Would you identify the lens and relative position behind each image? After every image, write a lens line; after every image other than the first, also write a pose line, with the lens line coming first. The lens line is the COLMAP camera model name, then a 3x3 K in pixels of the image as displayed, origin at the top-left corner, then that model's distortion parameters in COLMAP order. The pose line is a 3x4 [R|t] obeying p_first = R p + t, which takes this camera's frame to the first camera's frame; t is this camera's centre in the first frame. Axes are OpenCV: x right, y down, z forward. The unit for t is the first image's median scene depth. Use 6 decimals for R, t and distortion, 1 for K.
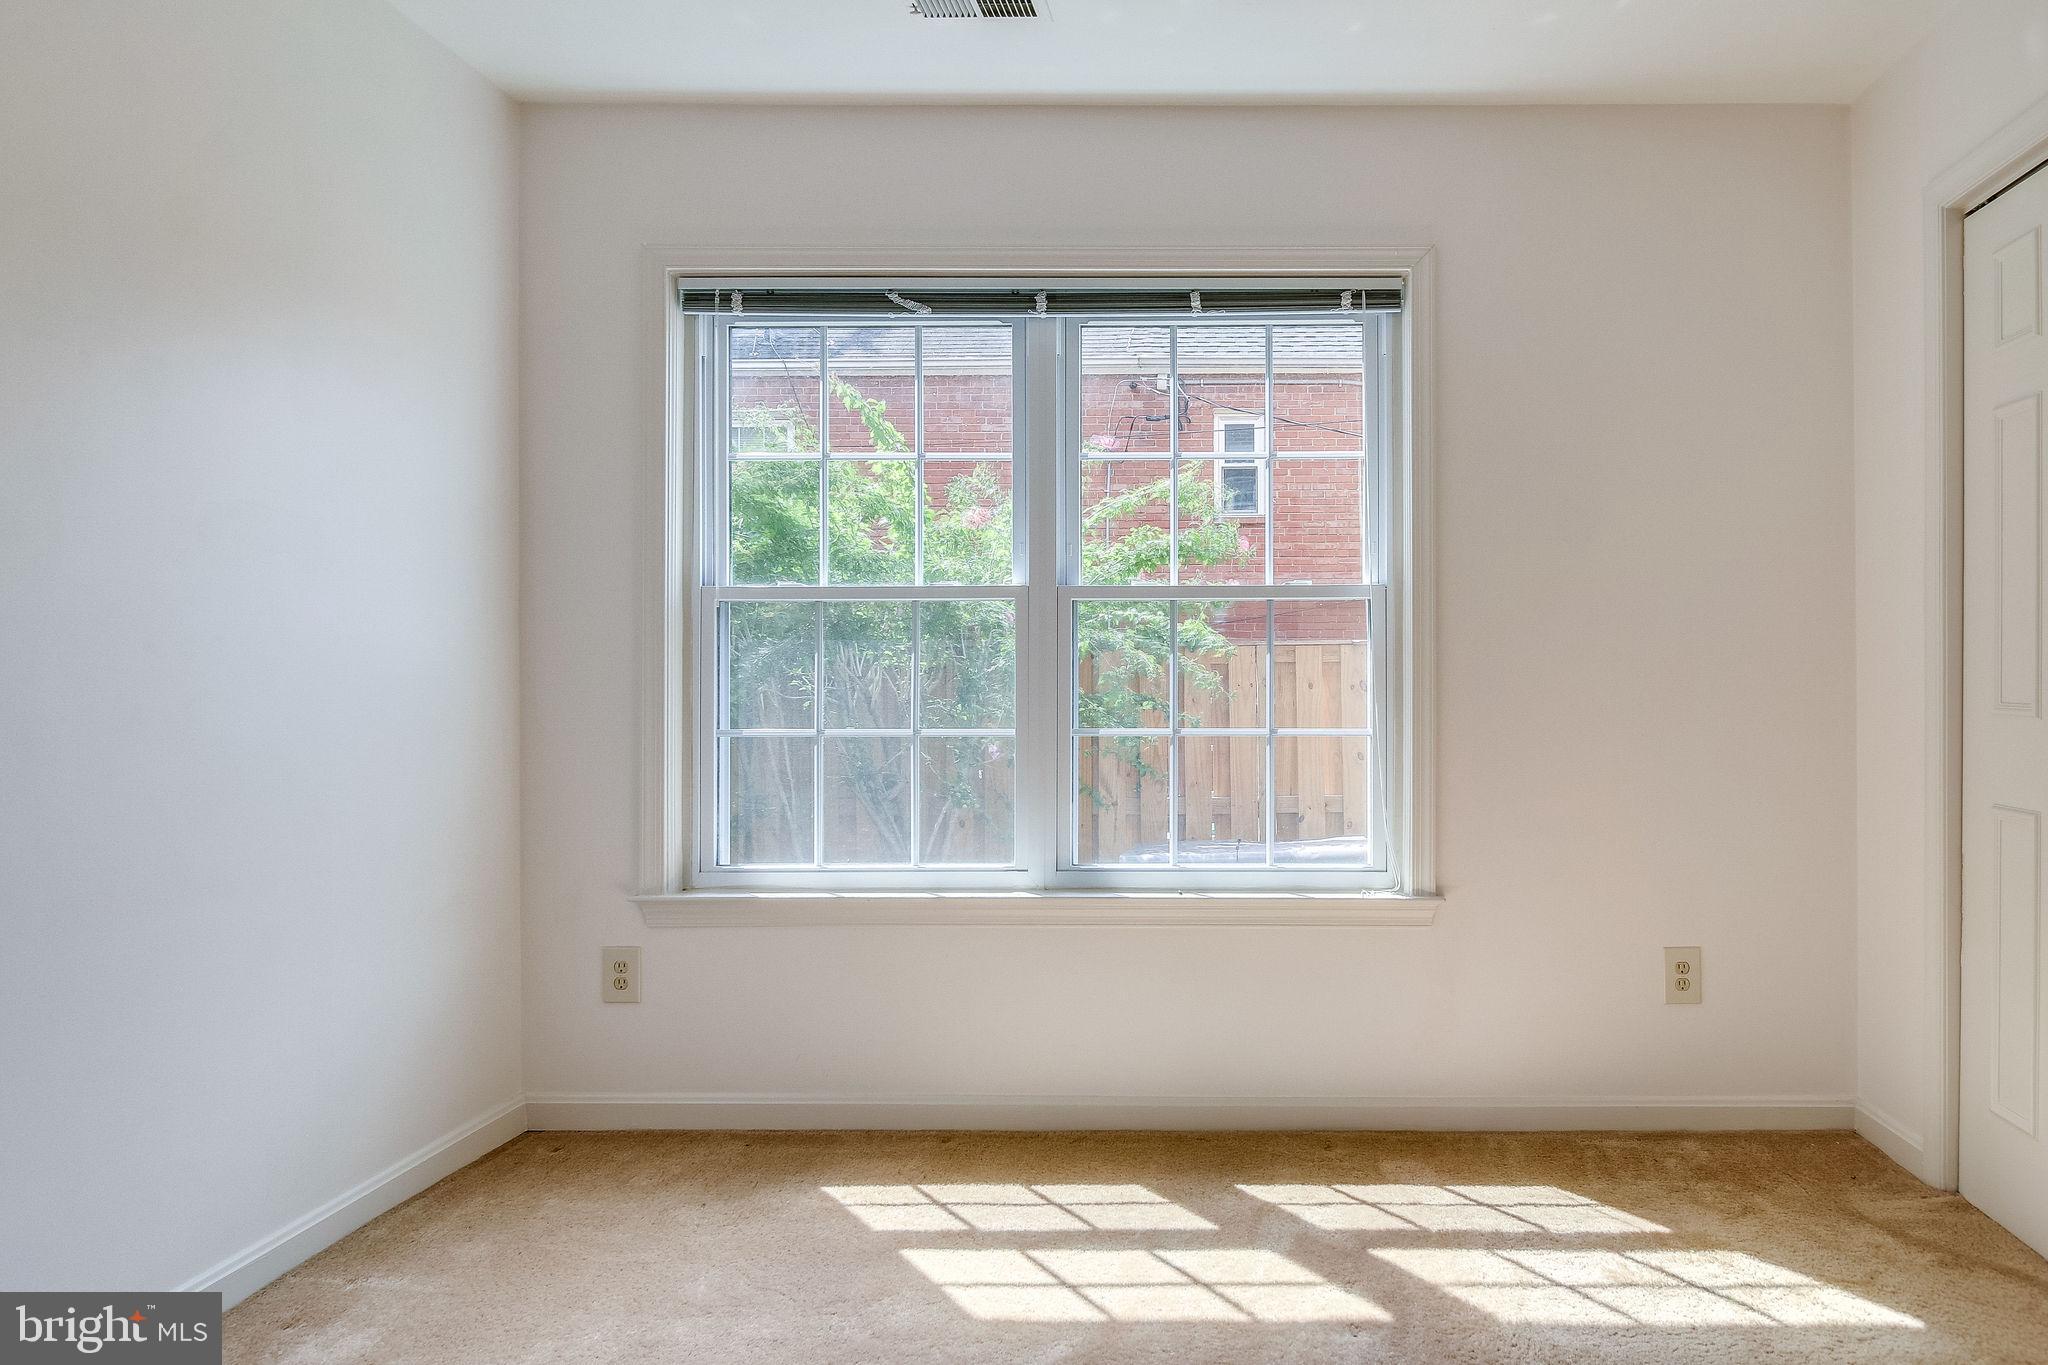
lens RADIAL K [[1141.7, 0, 1018.6], [0, 1141.7, 662.6], [0, 0, 1]] dist [0.004483, -0.012923]
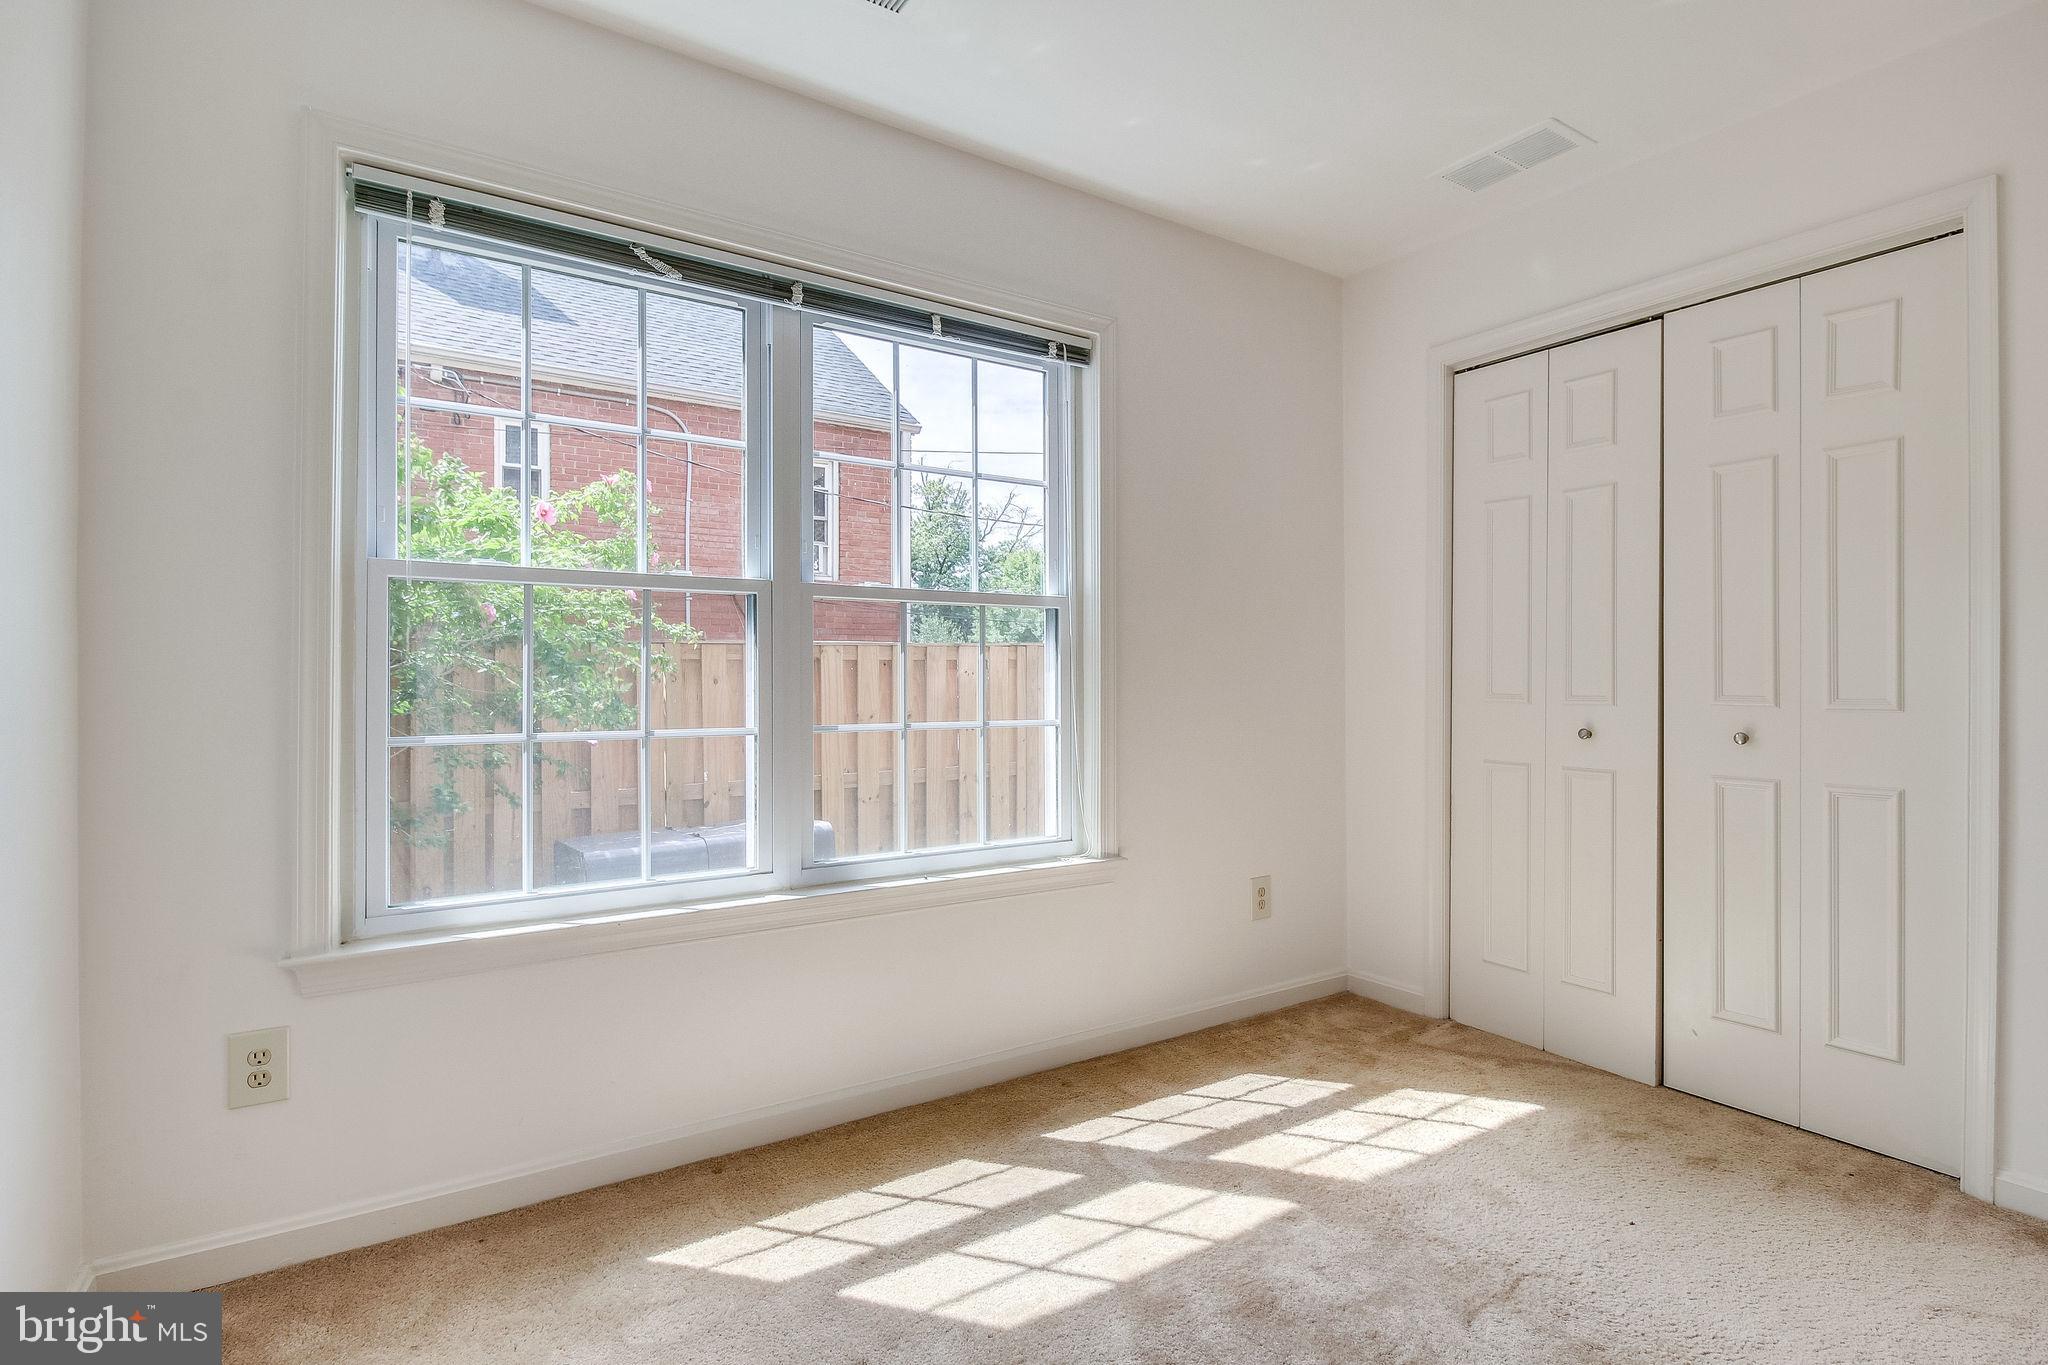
lens RADIAL K [[1000.3, 0, 1029.4], [0, 1000.3, 668.8], [0, 0, 1]] dist [0.004655, -0.012315]
pose [[0.826297, 0.008054, 0.563176, -0.308273], [-0.006721, 0.999968, -0.004439, 0.011093], [-0.563194, -0.000118, 0.826325, 0.177914]]
